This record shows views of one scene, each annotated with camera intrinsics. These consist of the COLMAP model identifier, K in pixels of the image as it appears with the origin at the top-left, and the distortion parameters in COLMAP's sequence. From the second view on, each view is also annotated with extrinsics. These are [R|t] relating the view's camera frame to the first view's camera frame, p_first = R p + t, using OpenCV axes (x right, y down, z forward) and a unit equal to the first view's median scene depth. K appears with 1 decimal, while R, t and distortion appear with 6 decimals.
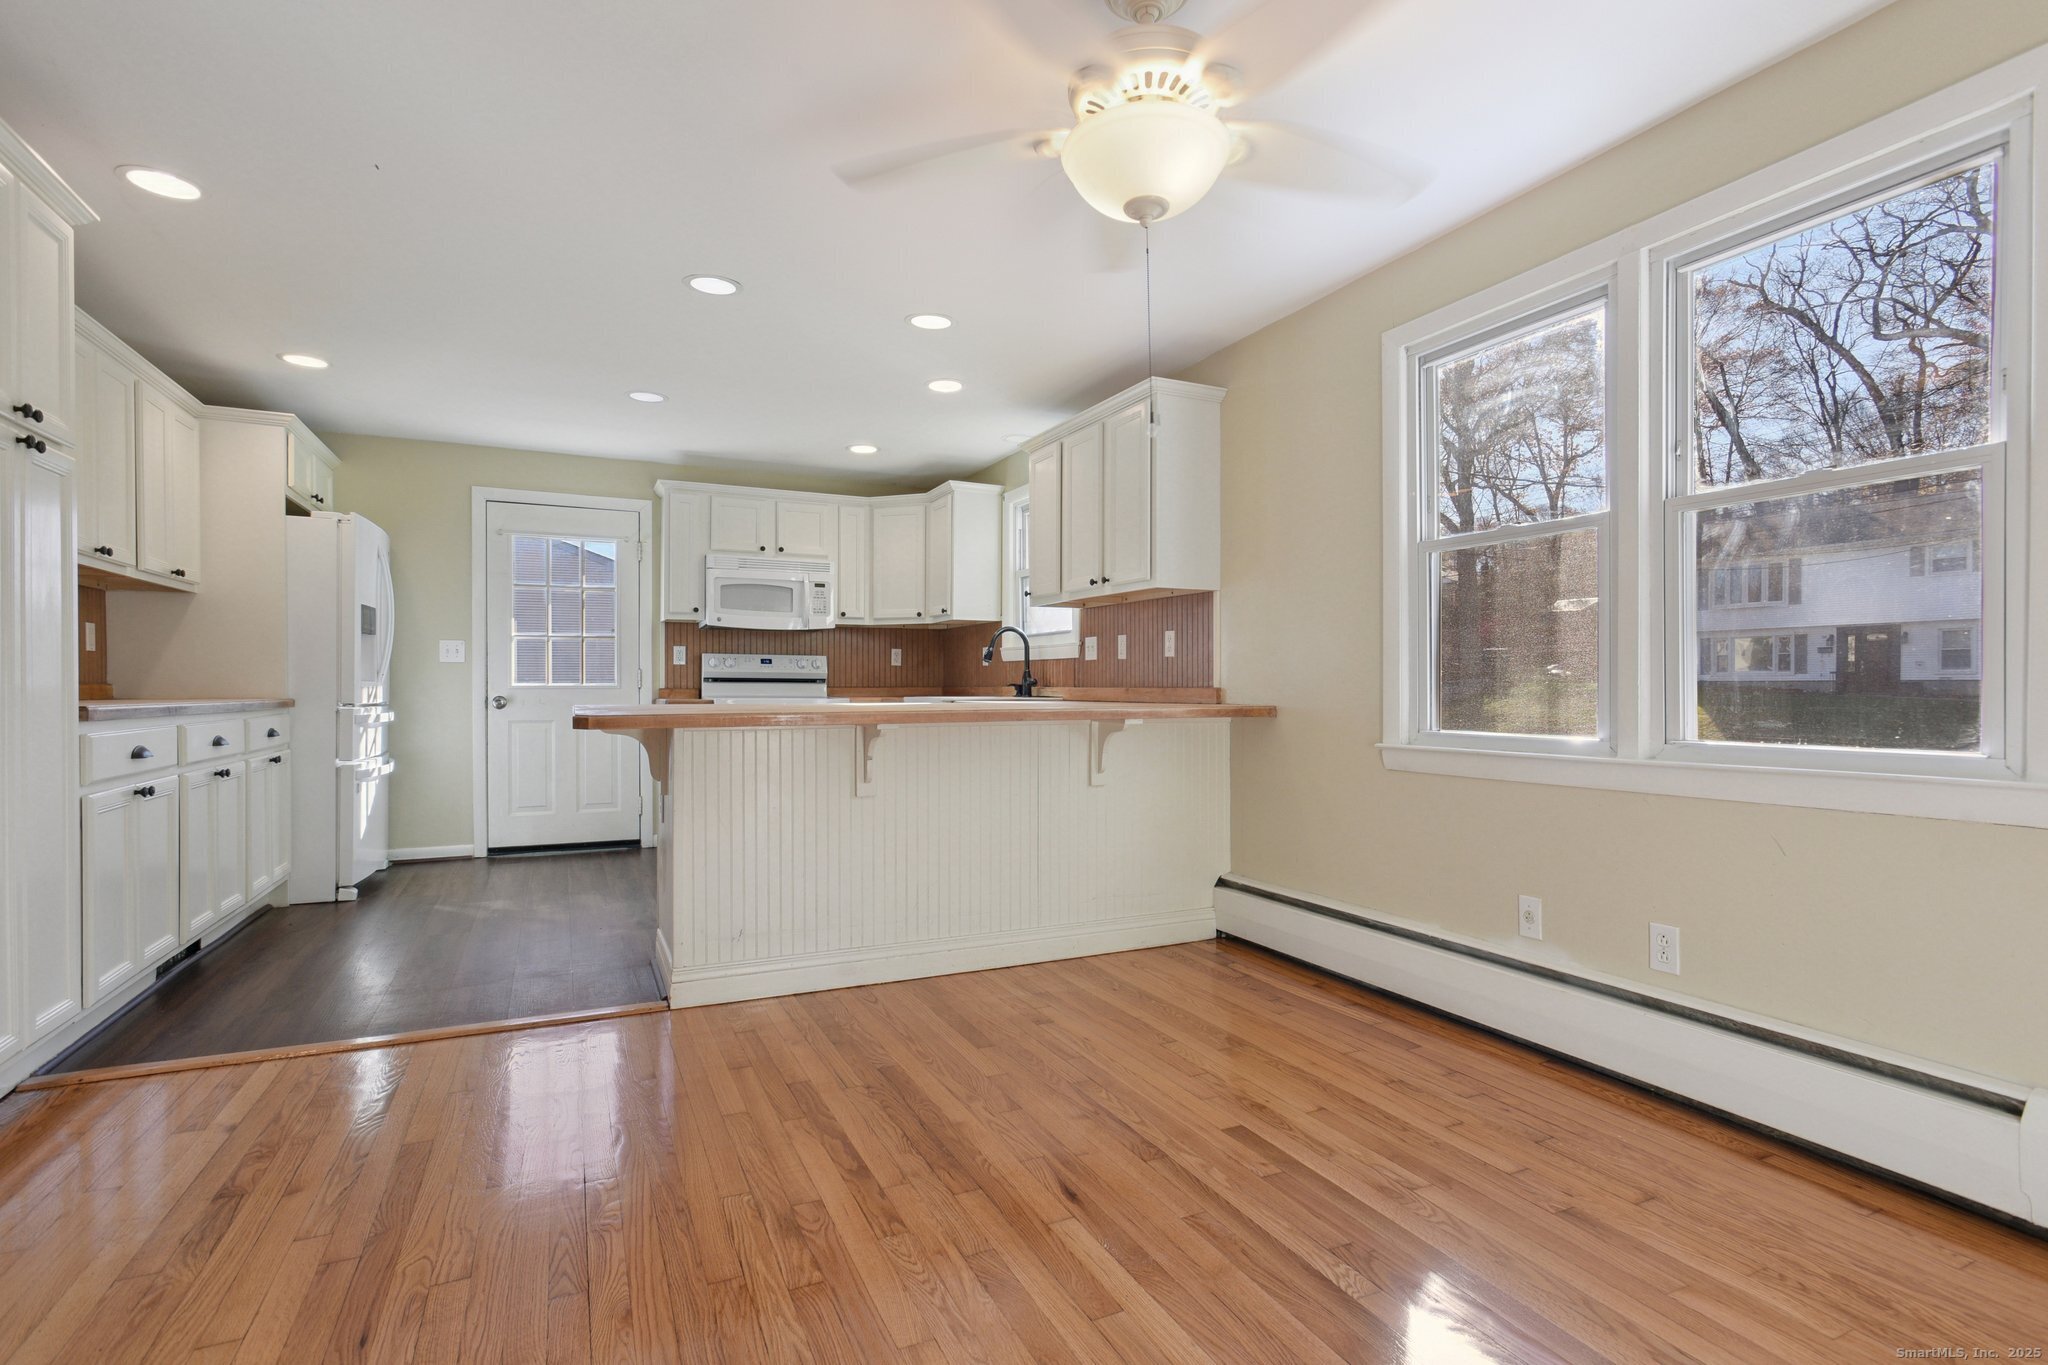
lens RADIAL K [[979.0, 0, 1045.8], [0, 979.0, 683.1], [0, 0, 1]] dist [0.001380, 0.002066]
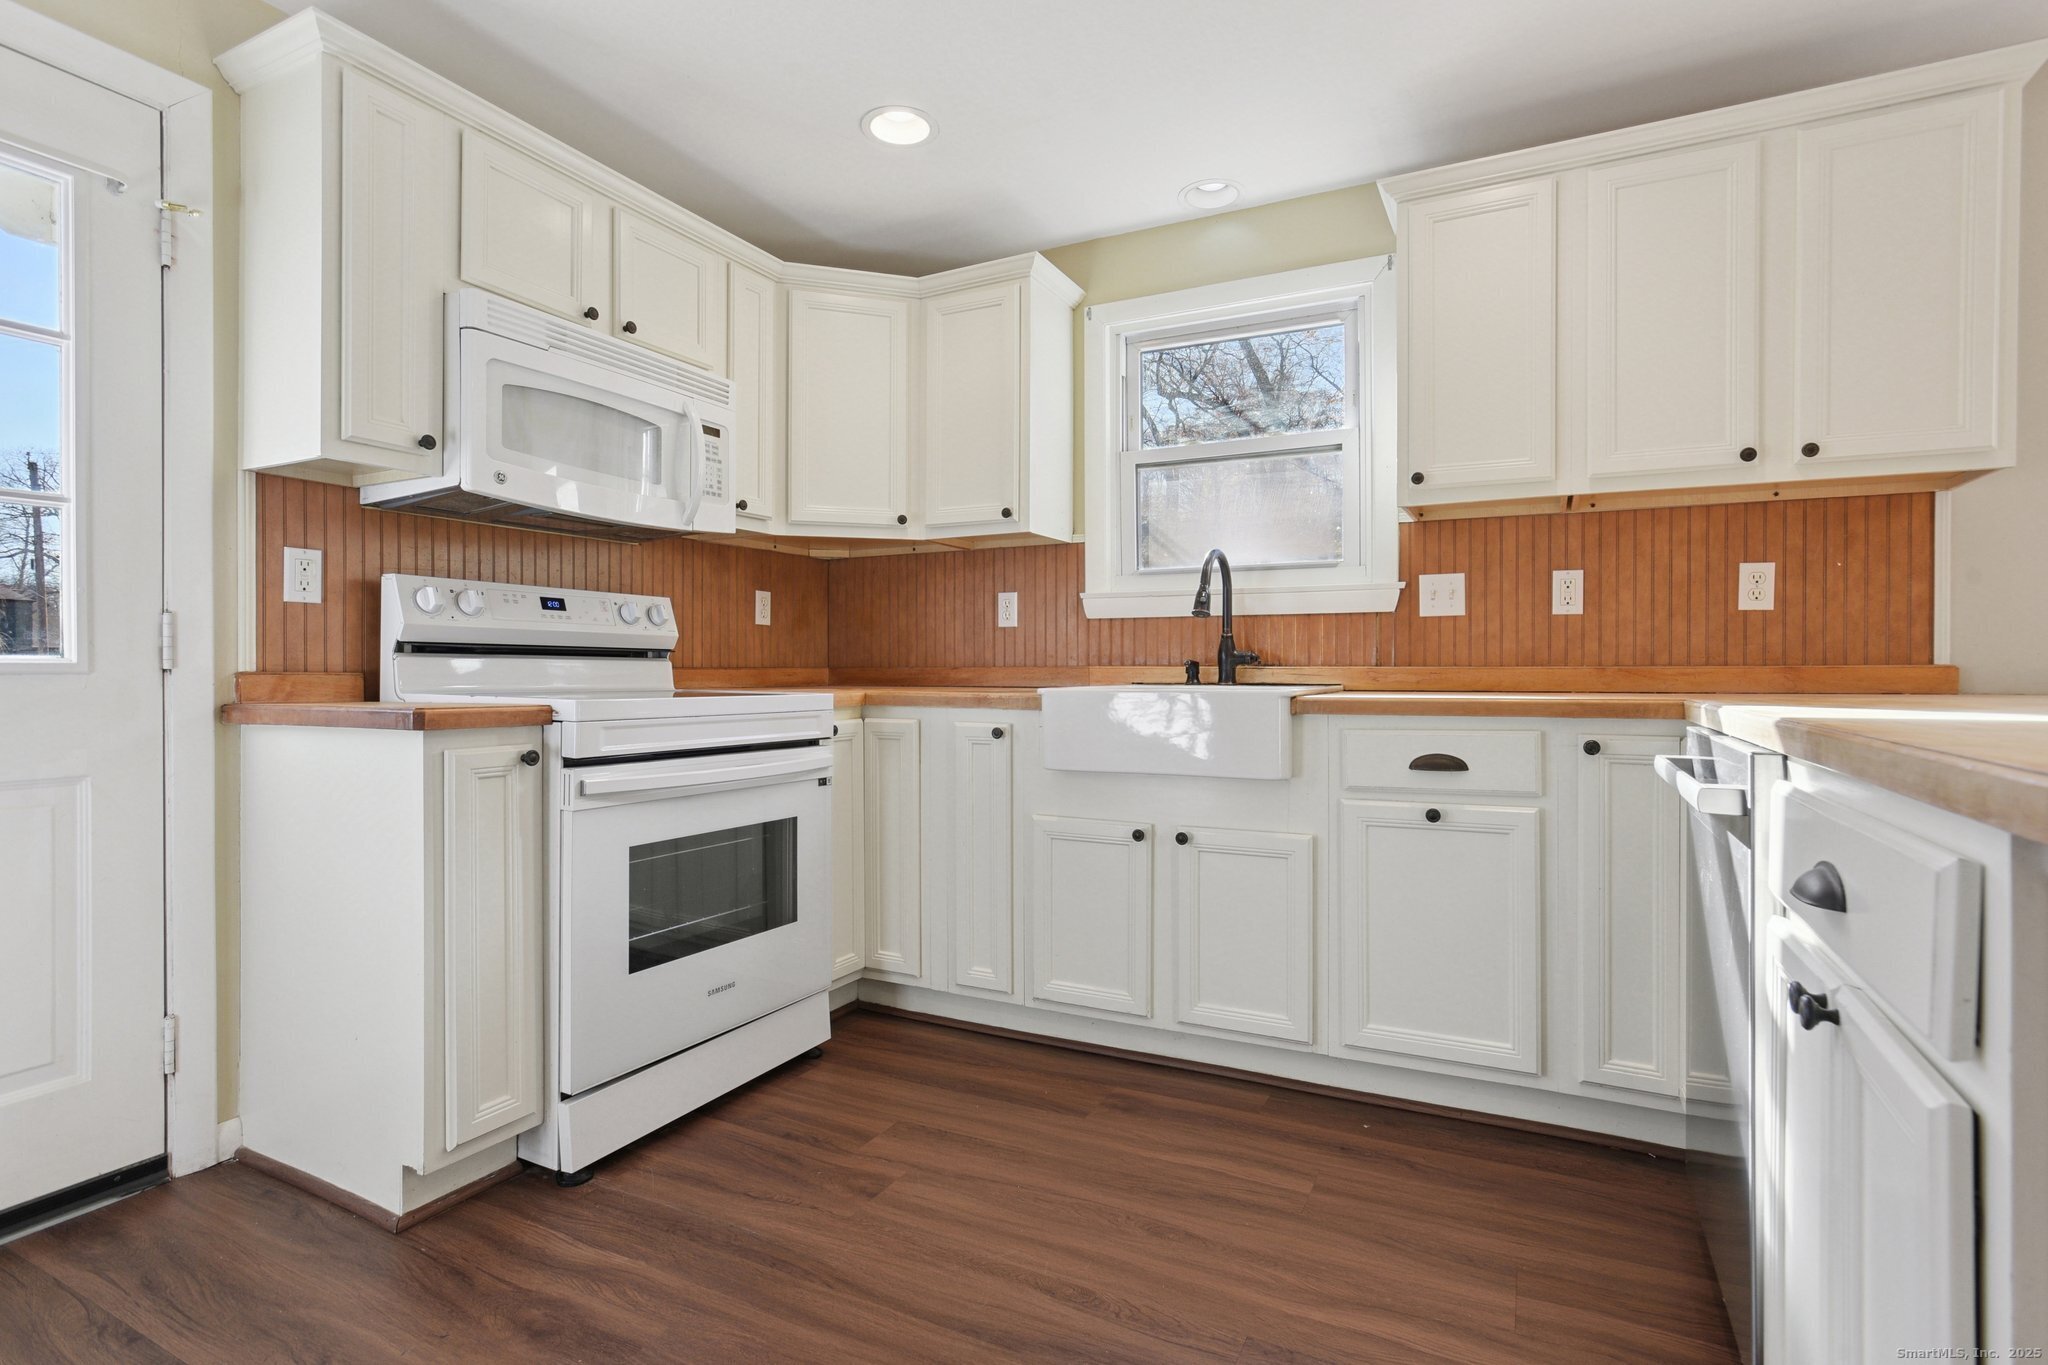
lens RADIAL K [[983.1, 0, 1003.8], [0, 983.1, 666.7], [0, 0, 1]] dist [0.002699, 0.000973]
pose [[0.789738, 0.001010, 0.613444, -0.393899], [0.000747, 0.999996, -0.002608, 0.004766], [-0.613444, 0.002518, 0.789734, 0.581652]]
